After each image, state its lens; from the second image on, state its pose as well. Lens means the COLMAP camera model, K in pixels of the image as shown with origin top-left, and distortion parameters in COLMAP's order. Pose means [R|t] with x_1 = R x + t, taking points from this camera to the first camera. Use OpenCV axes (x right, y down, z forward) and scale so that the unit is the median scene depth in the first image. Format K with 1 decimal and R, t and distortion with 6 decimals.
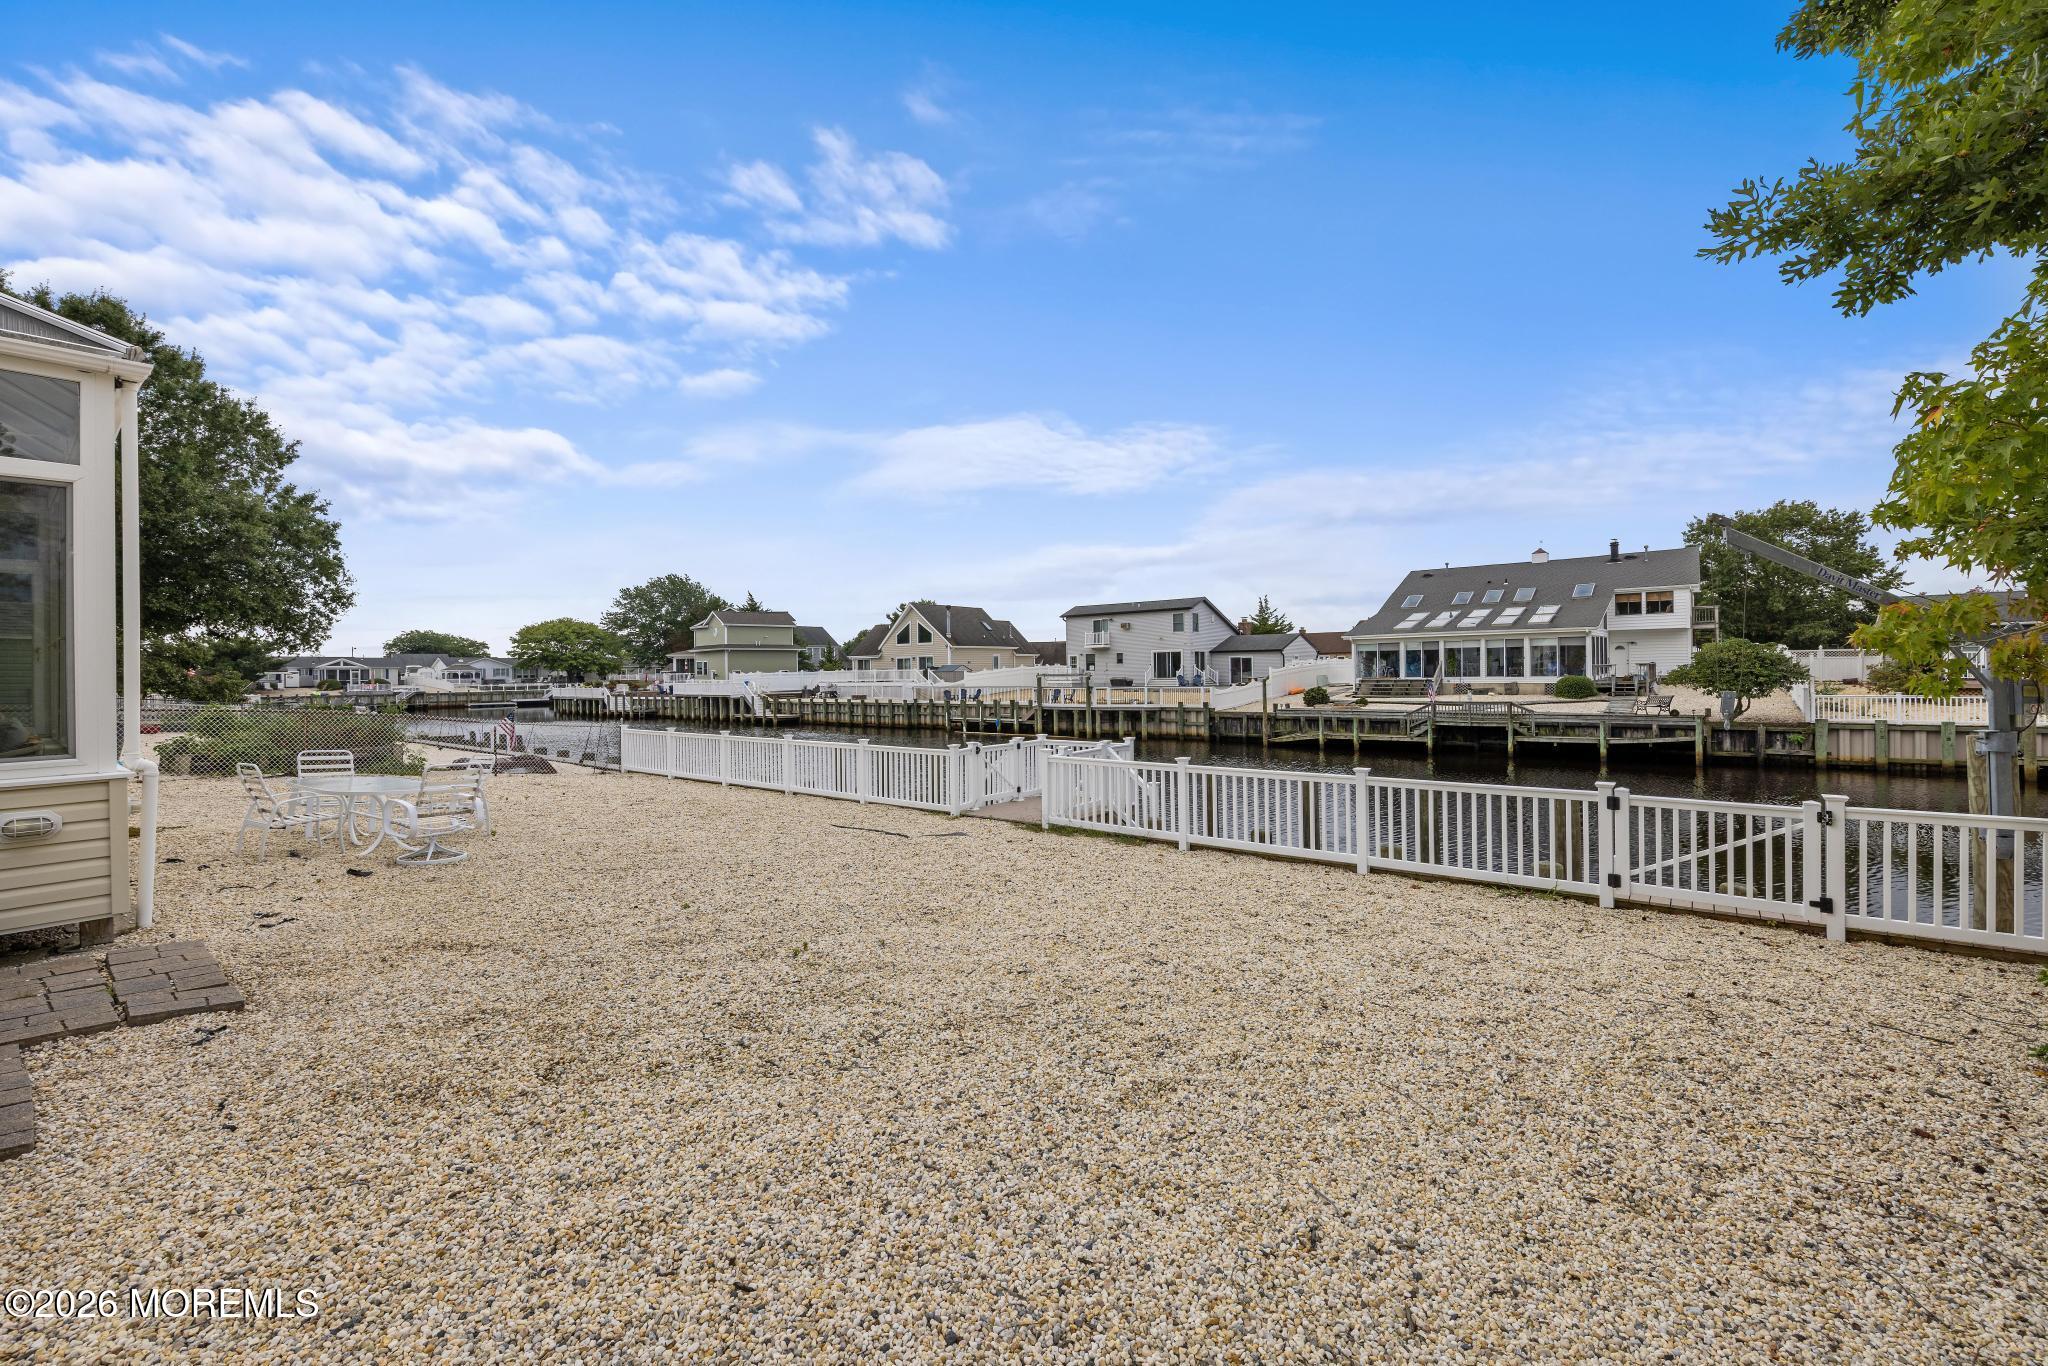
lens RADIAL K [[846.8, 0, 1027.5], [0, 846.8, 669.0], [0, 0, 1]] dist [-0.000562, 0.000597]
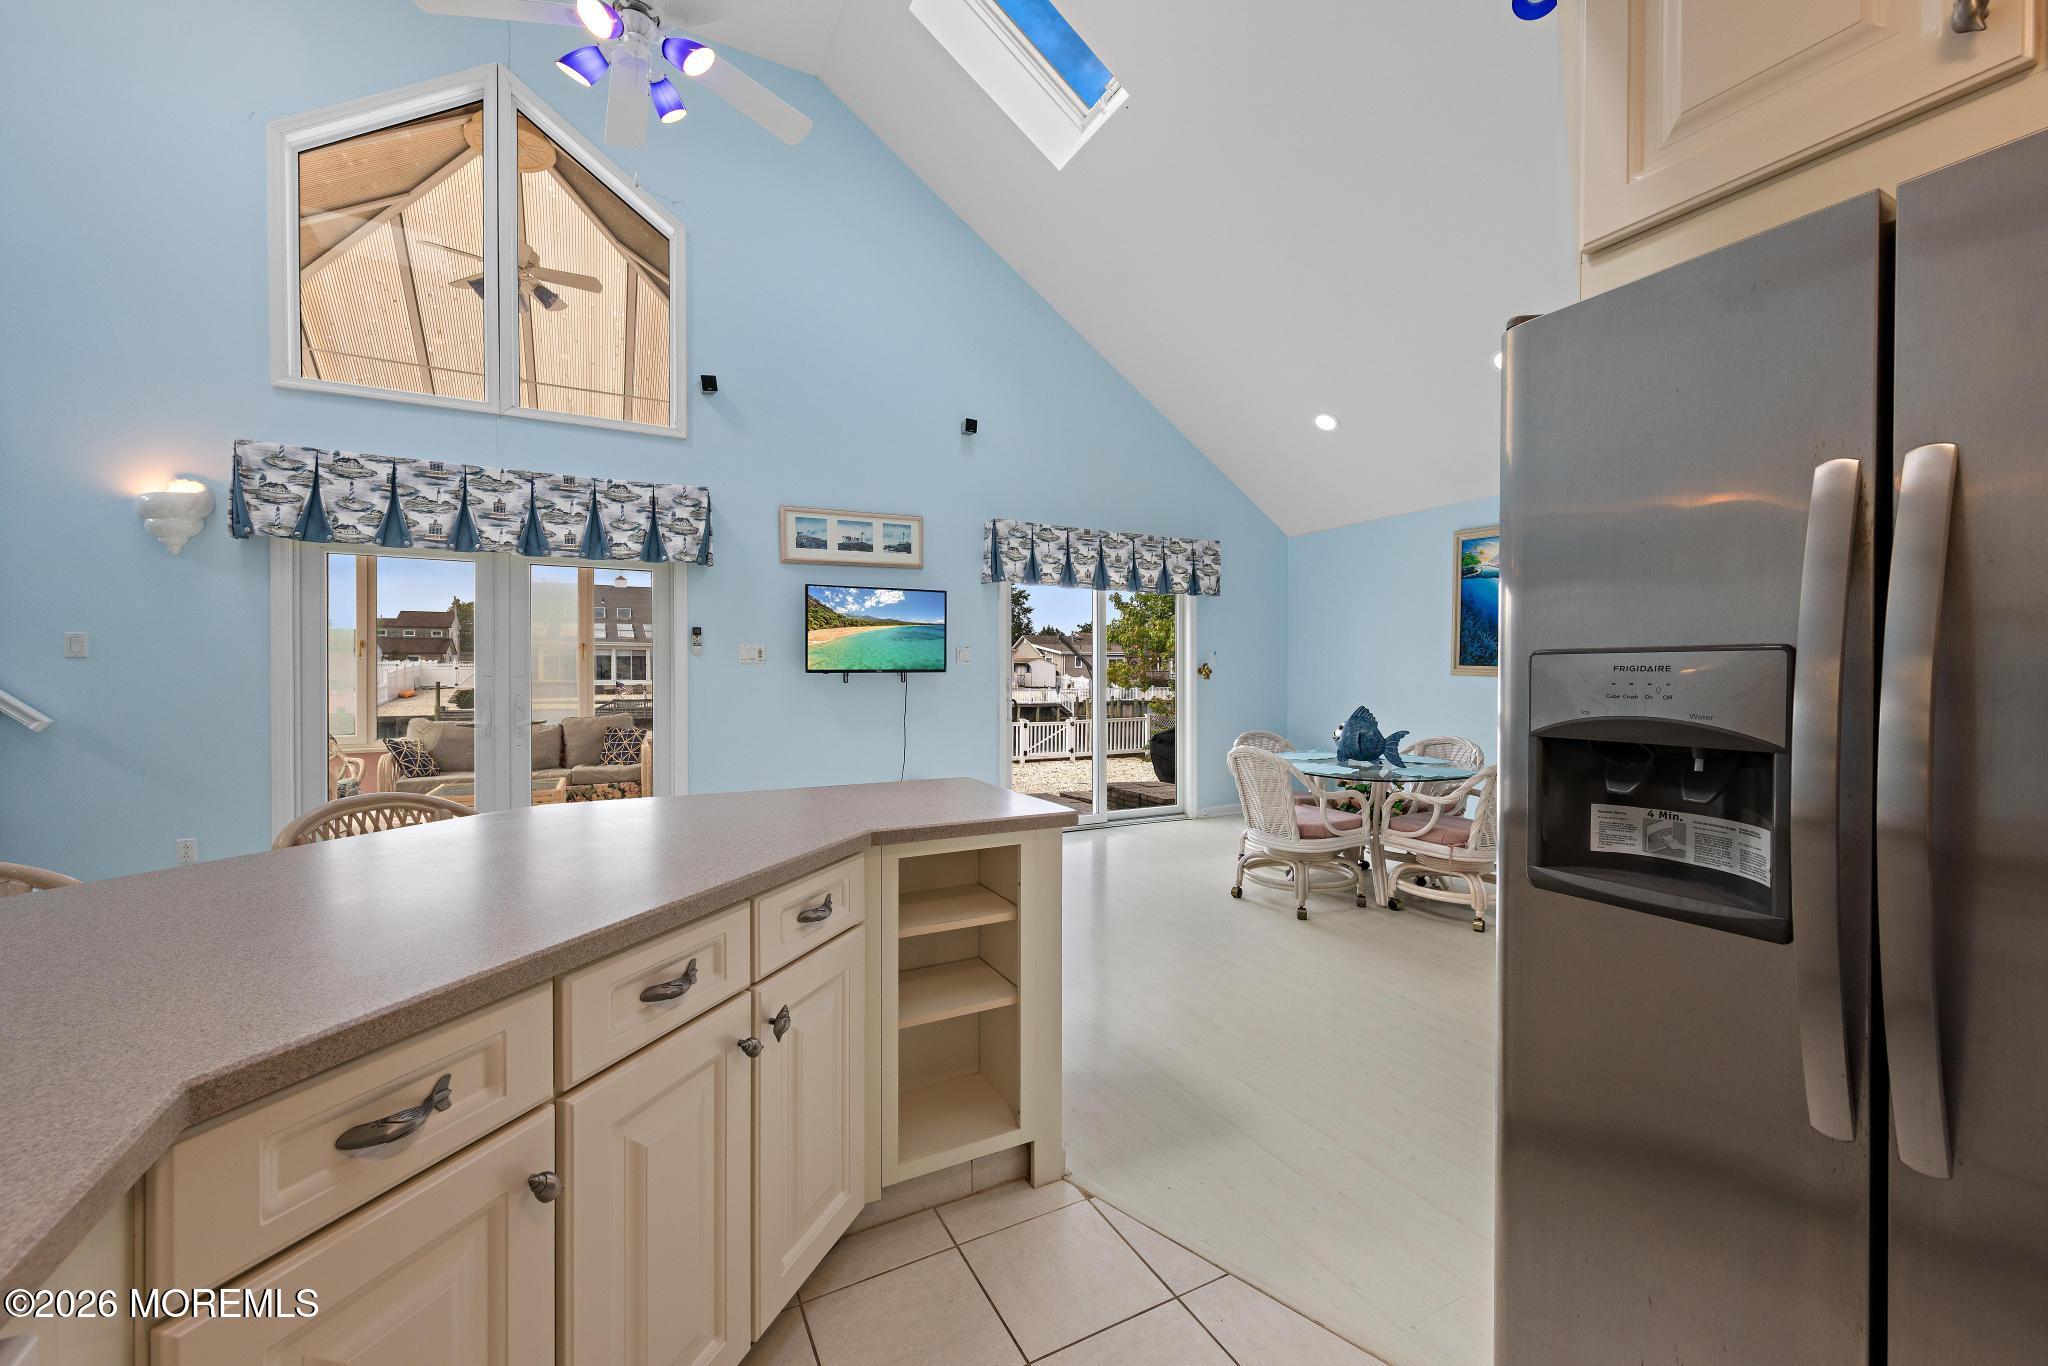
lens RADIAL K [[807.5, 0, 1025.5], [0, 807.5, 673.7], [0, 0, 1]] dist [0.004632, -0.001814]
pose [[0.387270, 0.009132, 0.921921, -0.219829], [-0.010734, 0.999928, -0.005395, -0.000067], [-0.921904, -0.007807, 0.387340, -0.005222]]
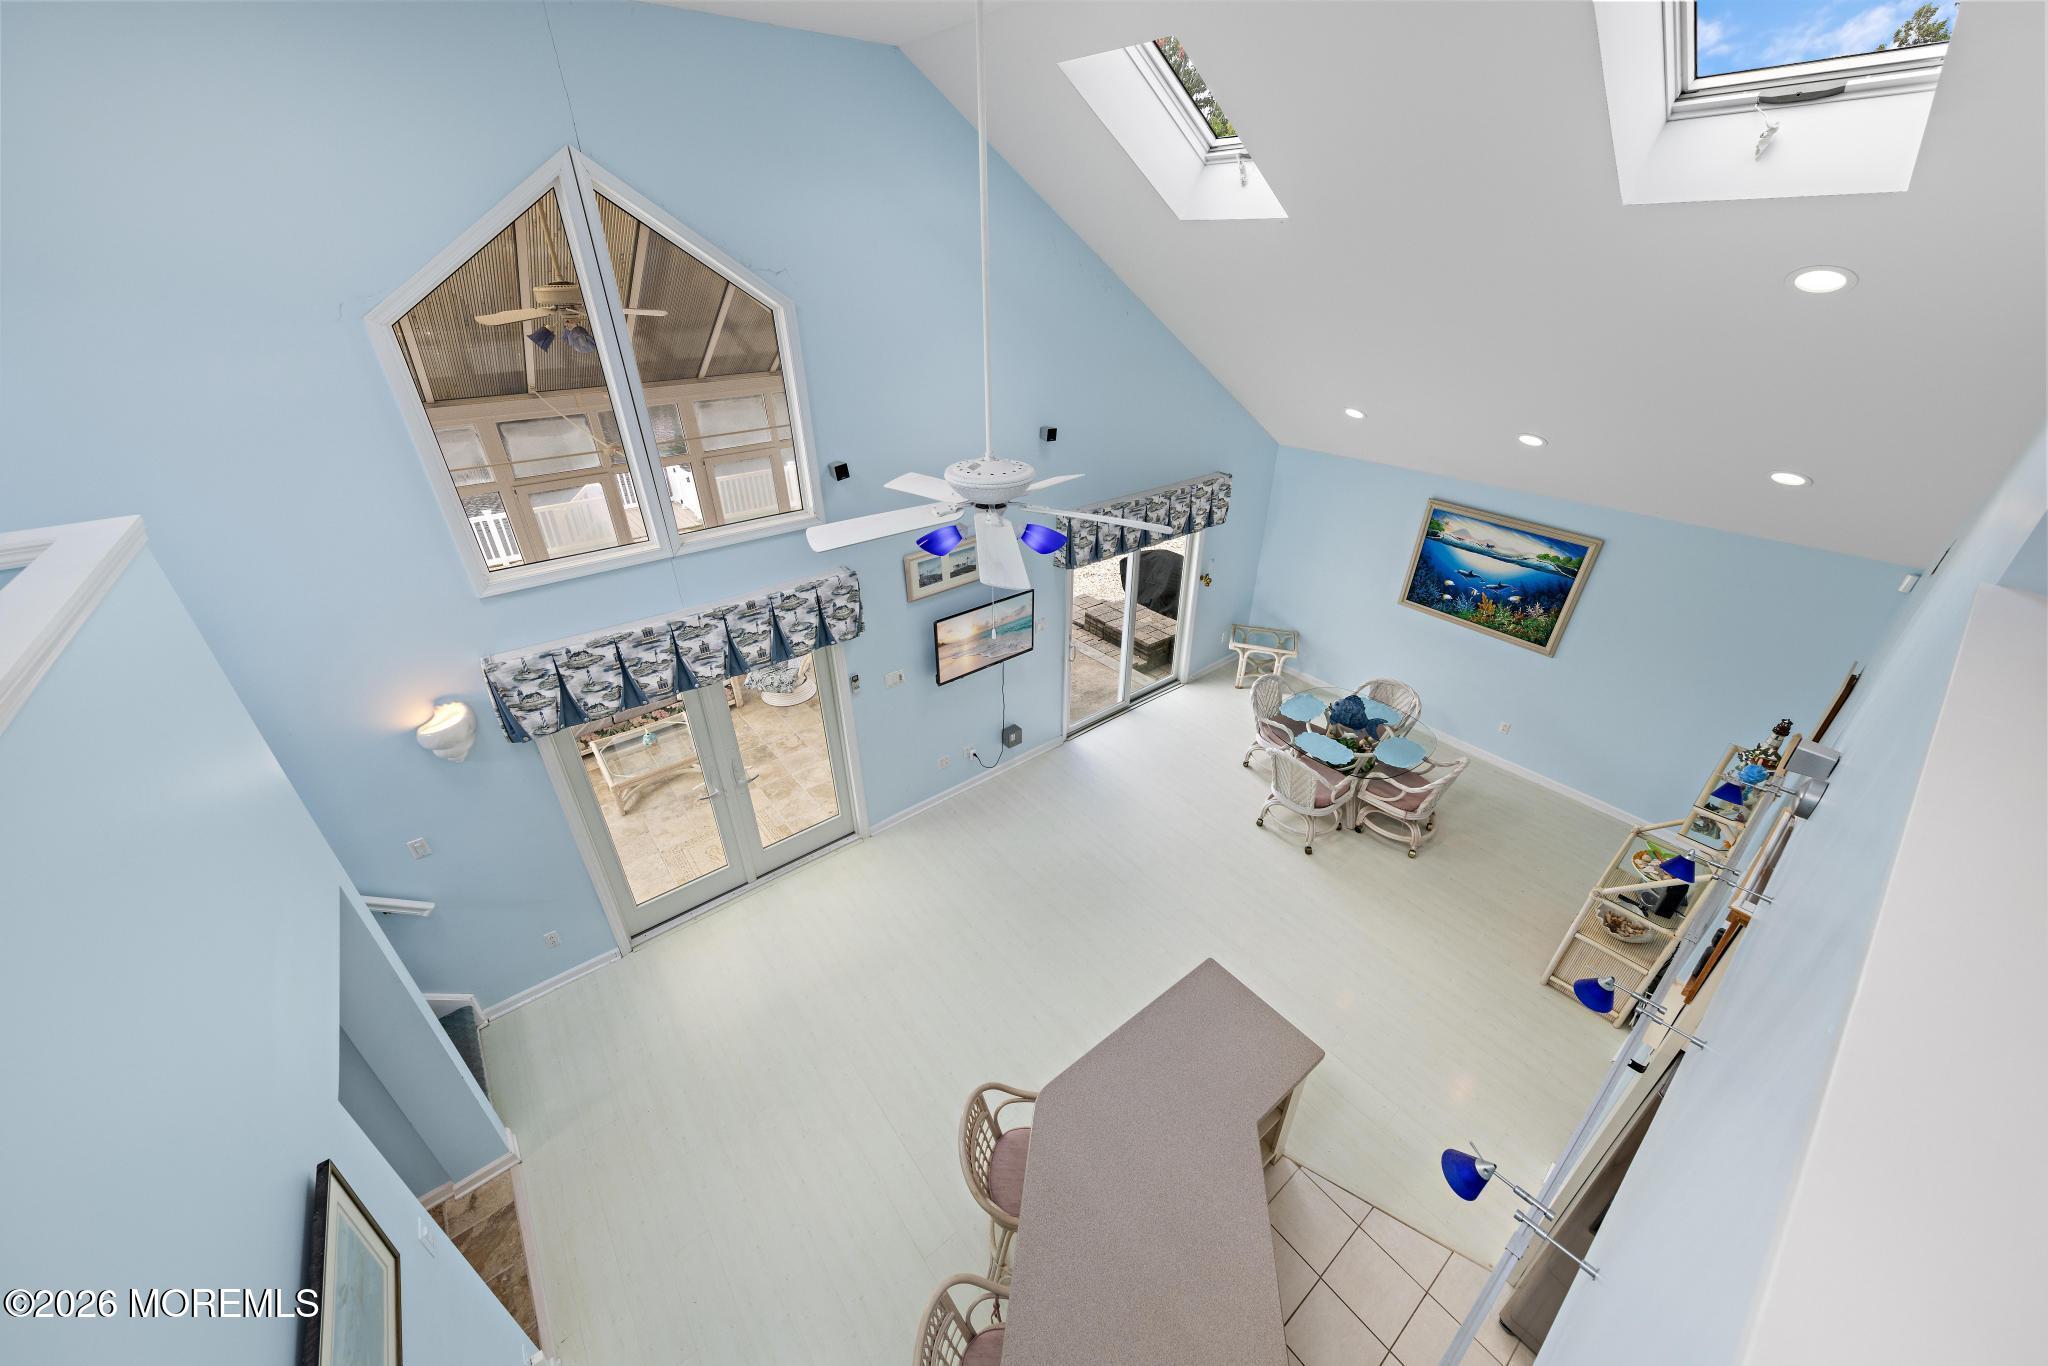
lens RADIAL K [[729.8, 0, 1020.8], [0, 729.8, 677.8], [0, 0, 1]] dist [0.006497, -0.000936]
pose [[0.217103, -0.476110, 0.852166, -0.228679], [-0.001352, 0.872840, 0.488005, -0.048355], [-0.976148, -0.107099, 0.188852, 0.021118]]
